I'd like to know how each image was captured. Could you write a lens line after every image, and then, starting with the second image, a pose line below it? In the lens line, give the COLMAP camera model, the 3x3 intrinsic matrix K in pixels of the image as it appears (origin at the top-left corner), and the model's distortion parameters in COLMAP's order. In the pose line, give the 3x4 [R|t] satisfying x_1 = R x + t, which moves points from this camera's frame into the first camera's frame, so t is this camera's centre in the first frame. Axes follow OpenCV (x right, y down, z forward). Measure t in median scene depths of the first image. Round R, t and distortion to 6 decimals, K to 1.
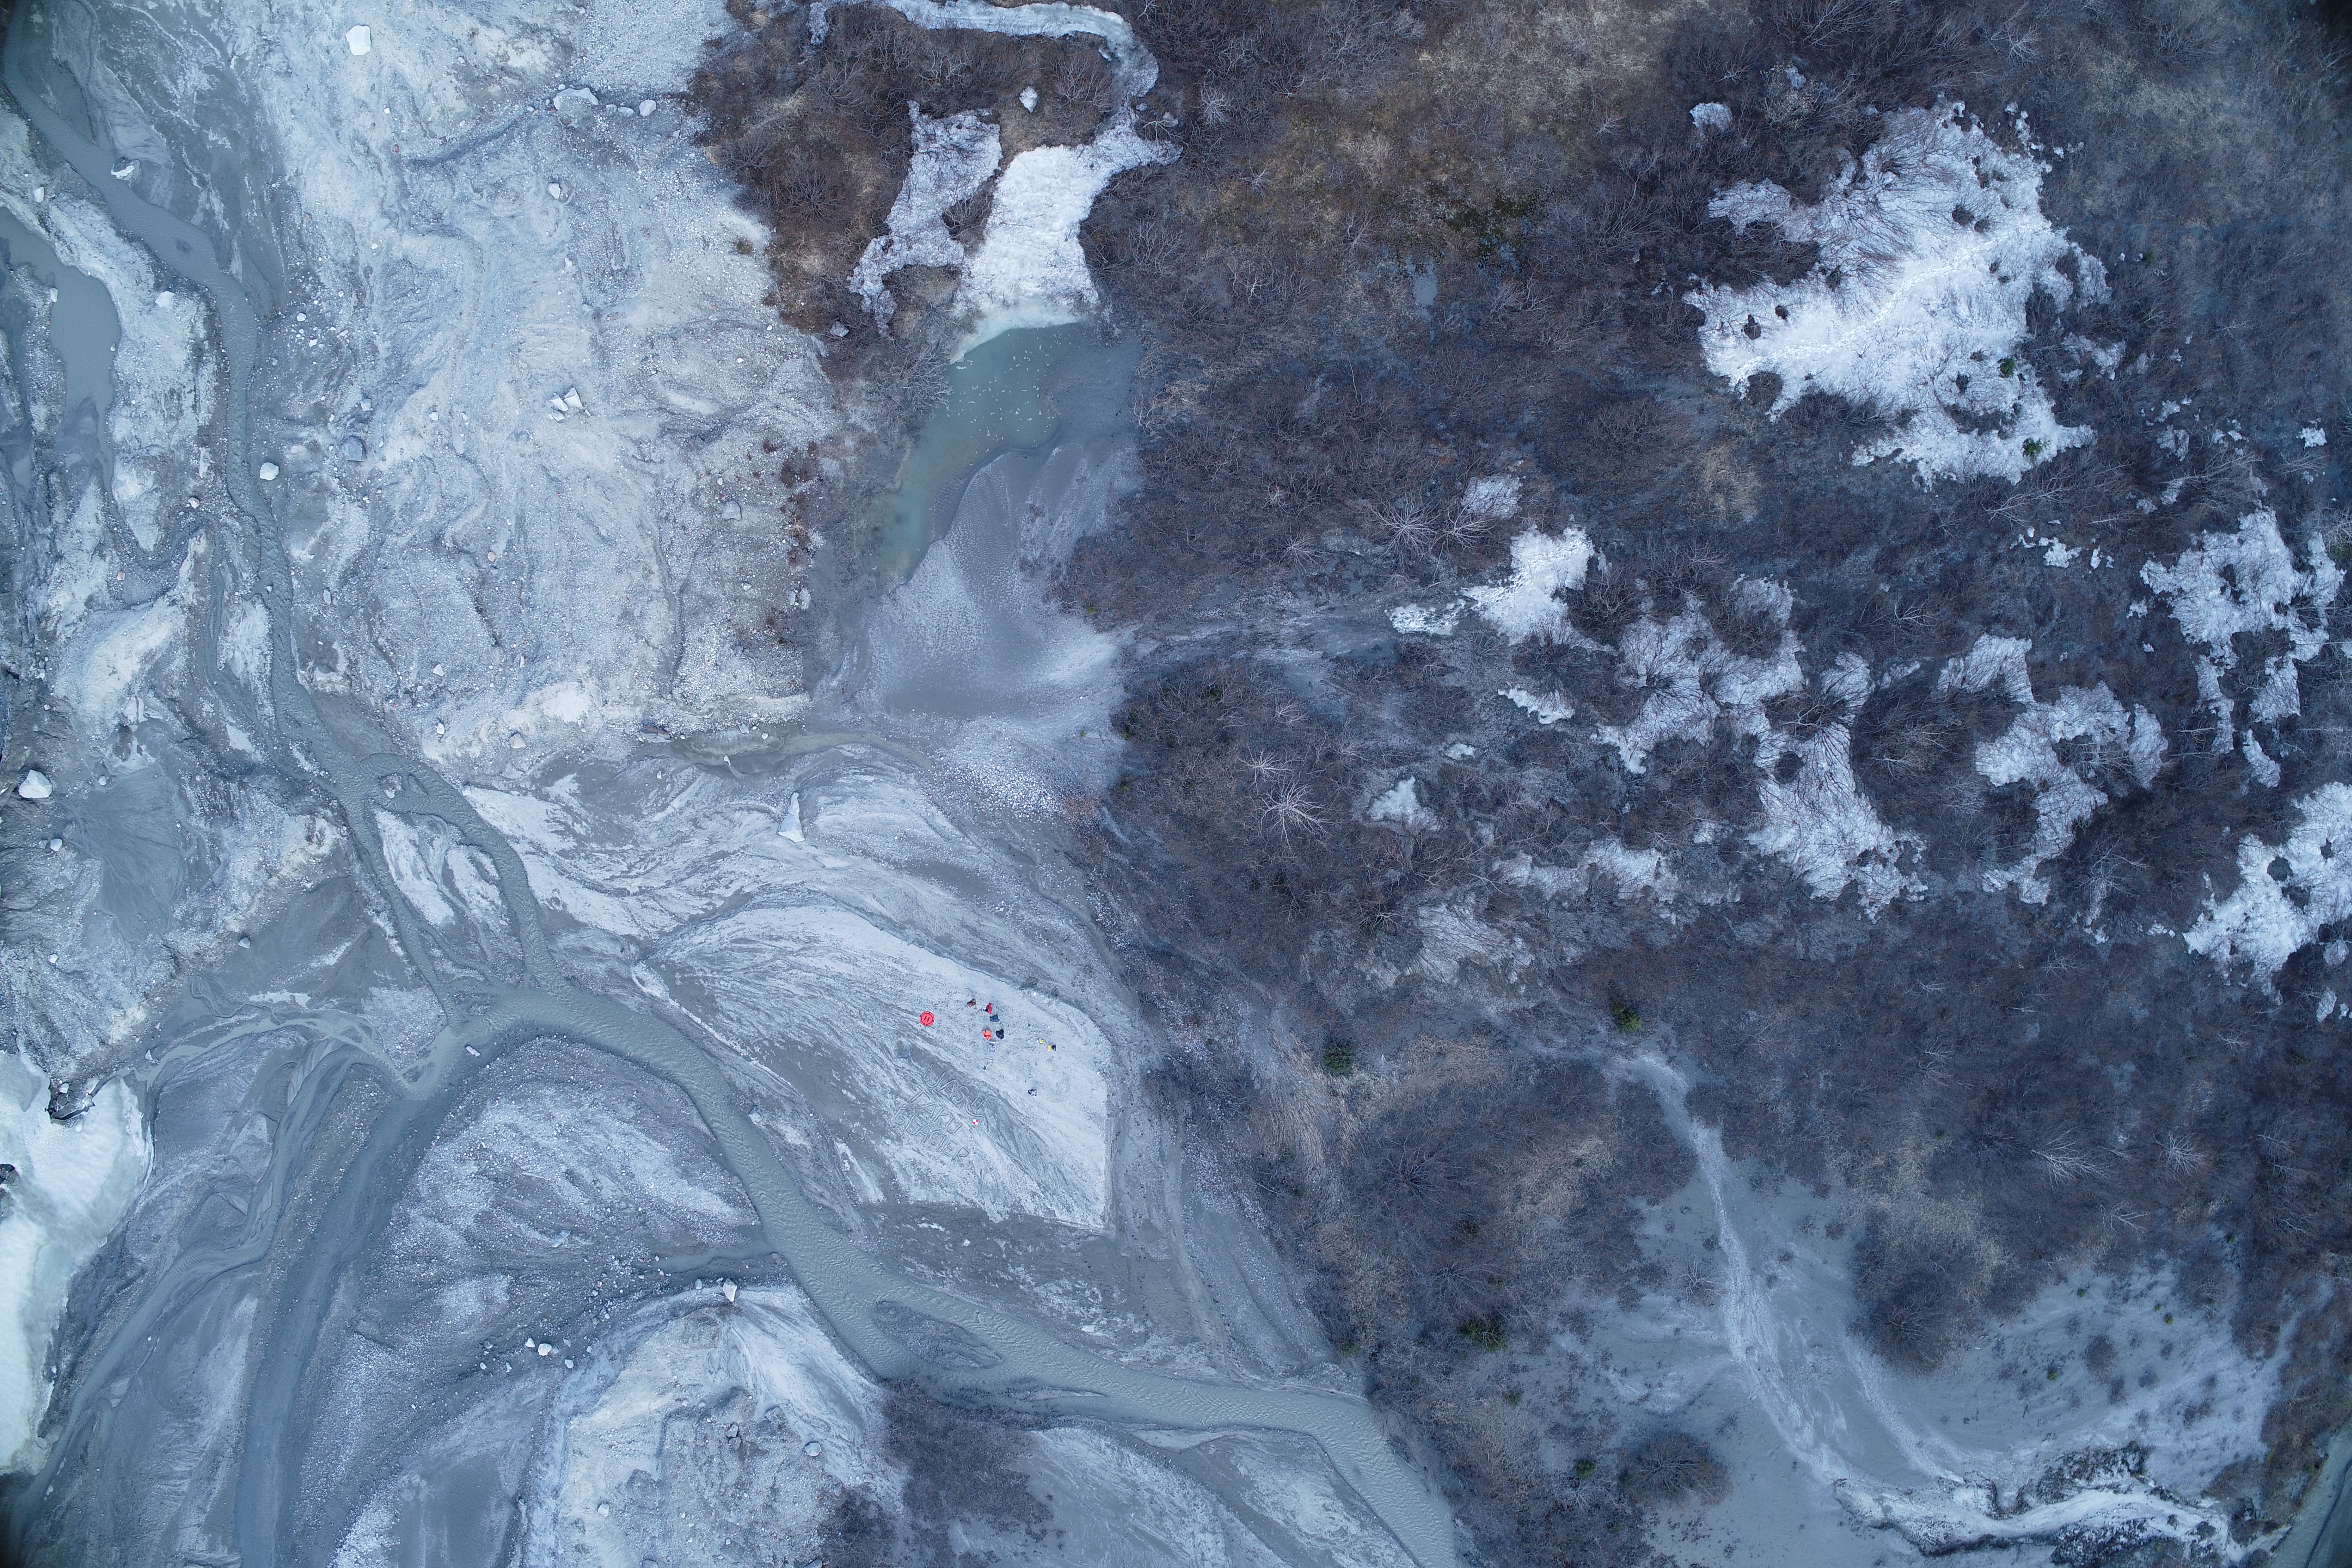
lens RADIAL K [[1594.4, 0, 1142.4], [0, 1594.4, 802.2], [0, 0, 1]] dist [-0.194854, 0.044855]
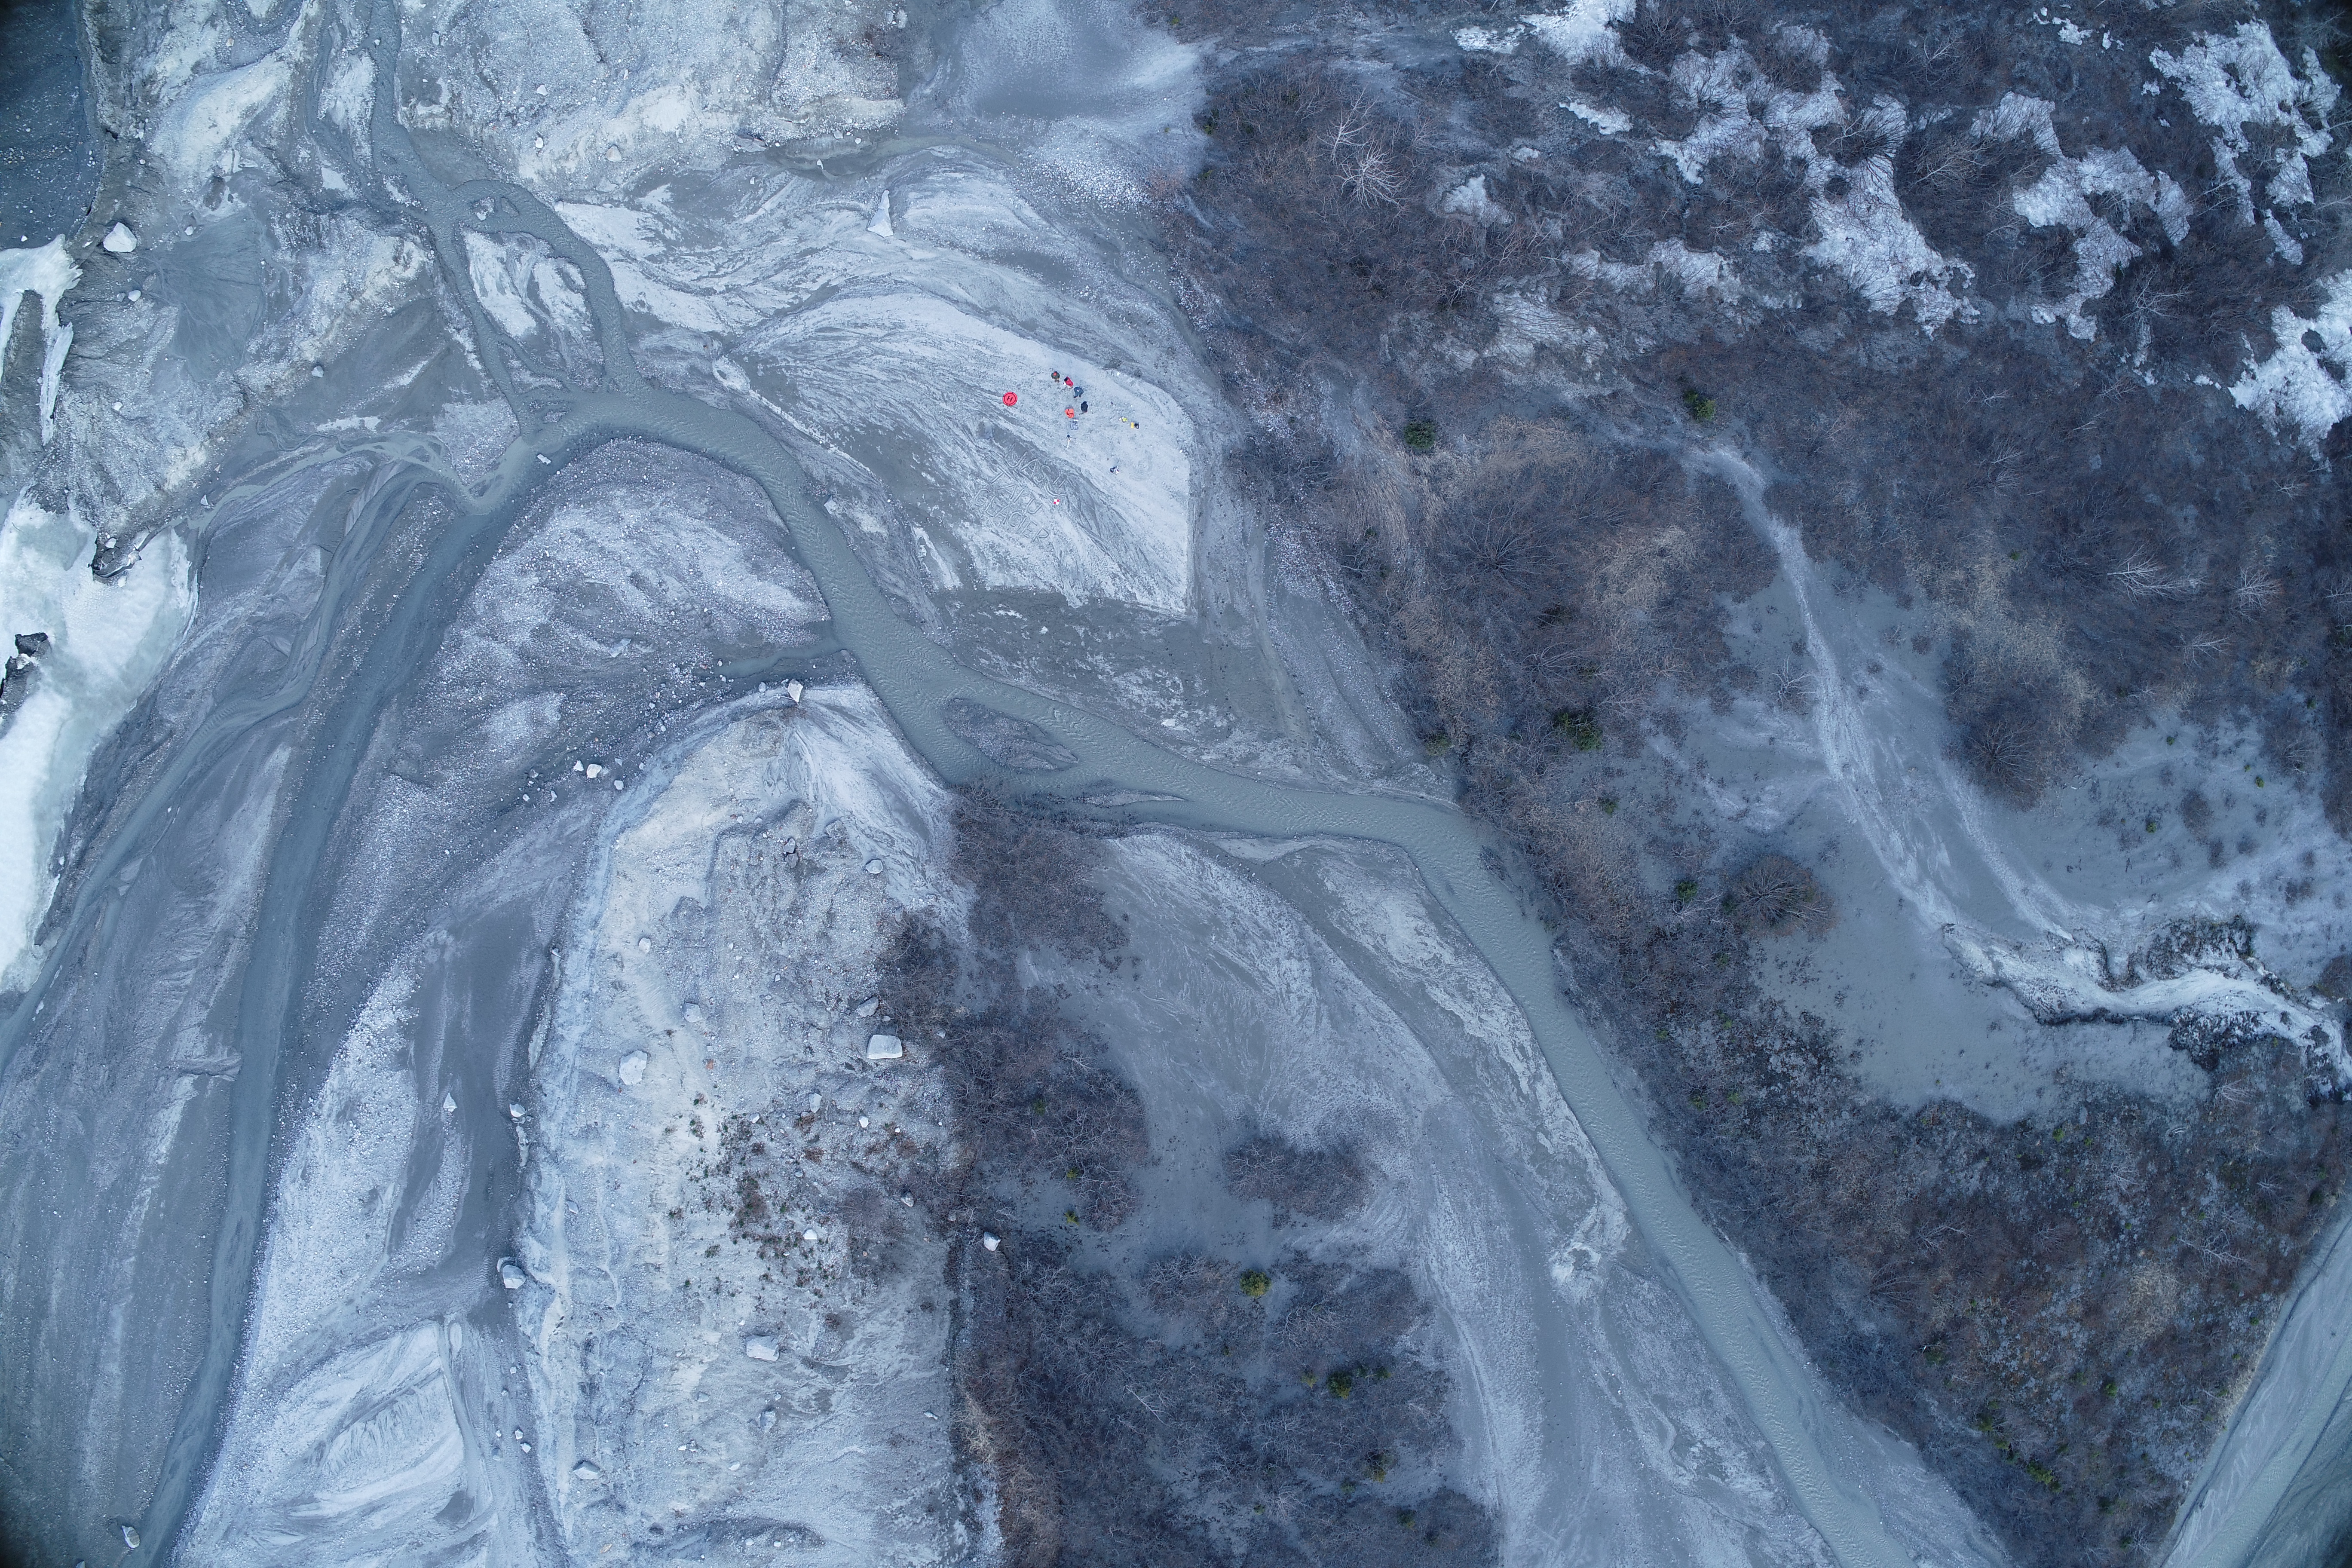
lens RADIAL K [[1594.4, 0, 1148.4], [0, 1594.4, 792.1], [0, 0, 1]] dist [-0.194854, 0.044855]
pose [[0.999954, 0.002620, 0.009193, -0.056197], [-0.002097, 0.998405, -0.056422, 0.436750], [-0.009327, 0.056400, 0.998365, 0.019054]]
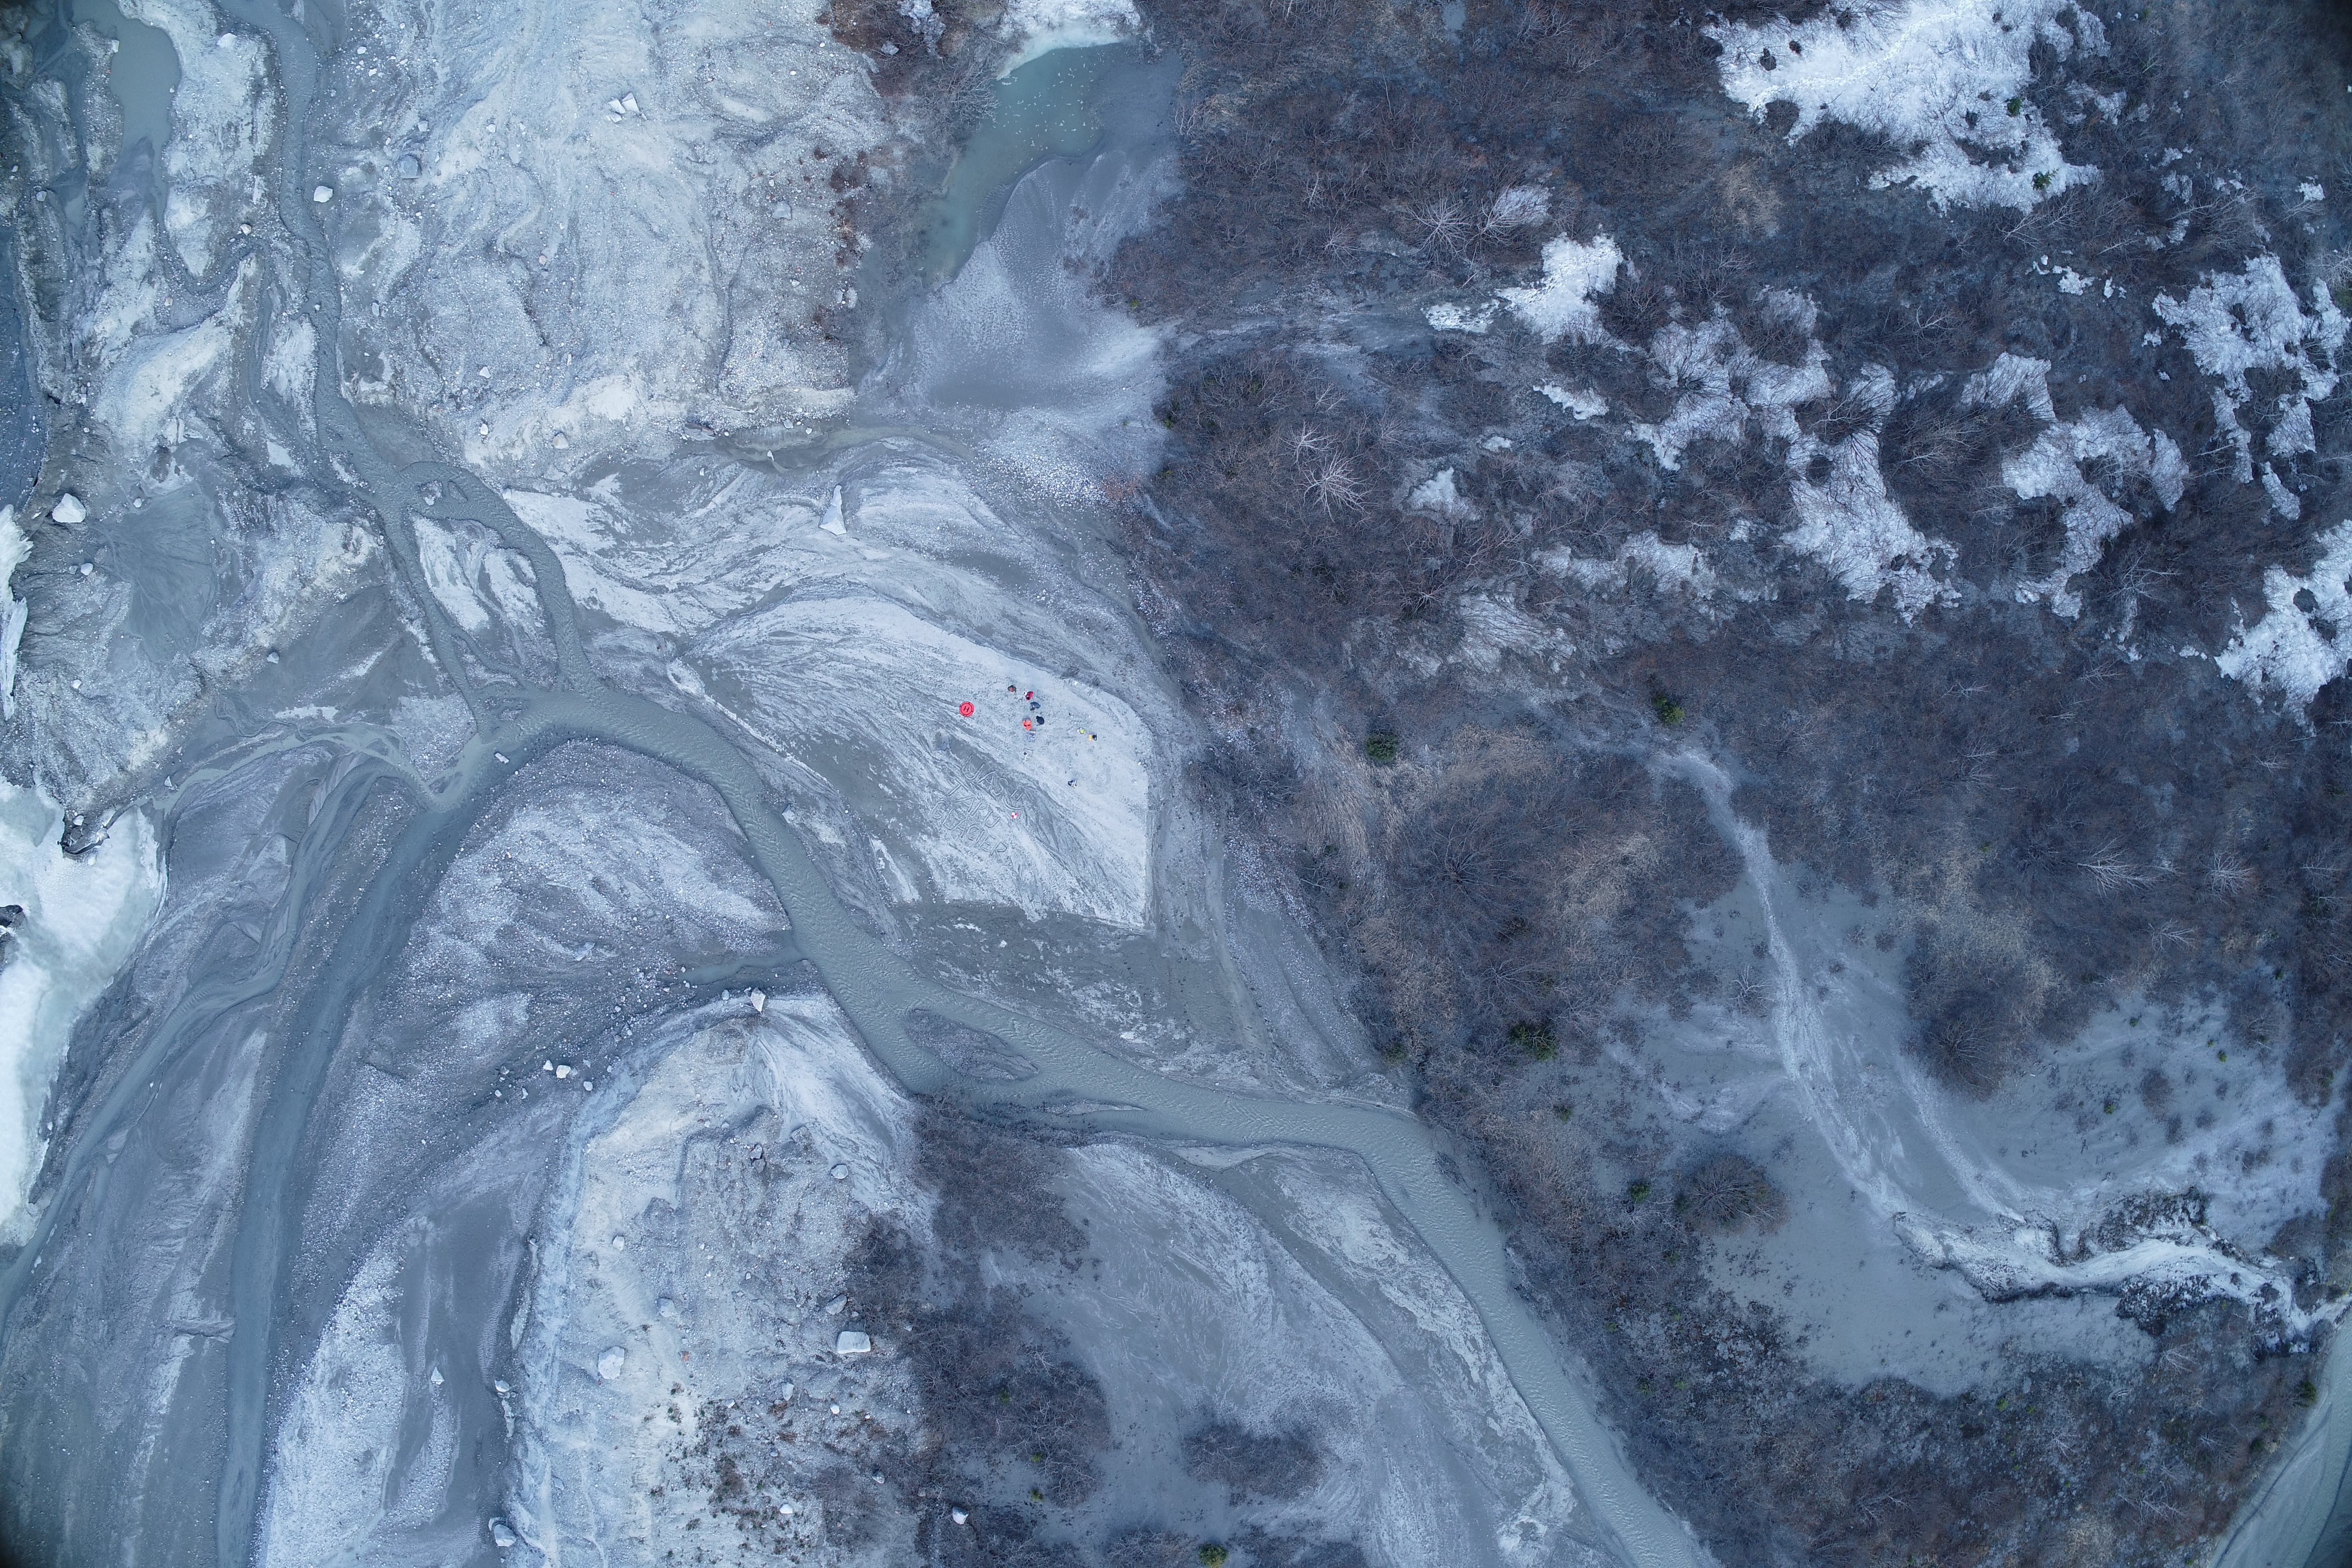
lens RADIAL K [[1594.4, 0, 1146.8], [0, 1594.4, 796.7], [0, 0, 1]] dist [-0.194854, 0.044855]
pose [[0.999987, 0.001262, 0.005034, -0.027883], [-0.001117, 0.999591, -0.028592, 0.217651], [-0.005068, 0.028586, 0.999578, 0.006801]]
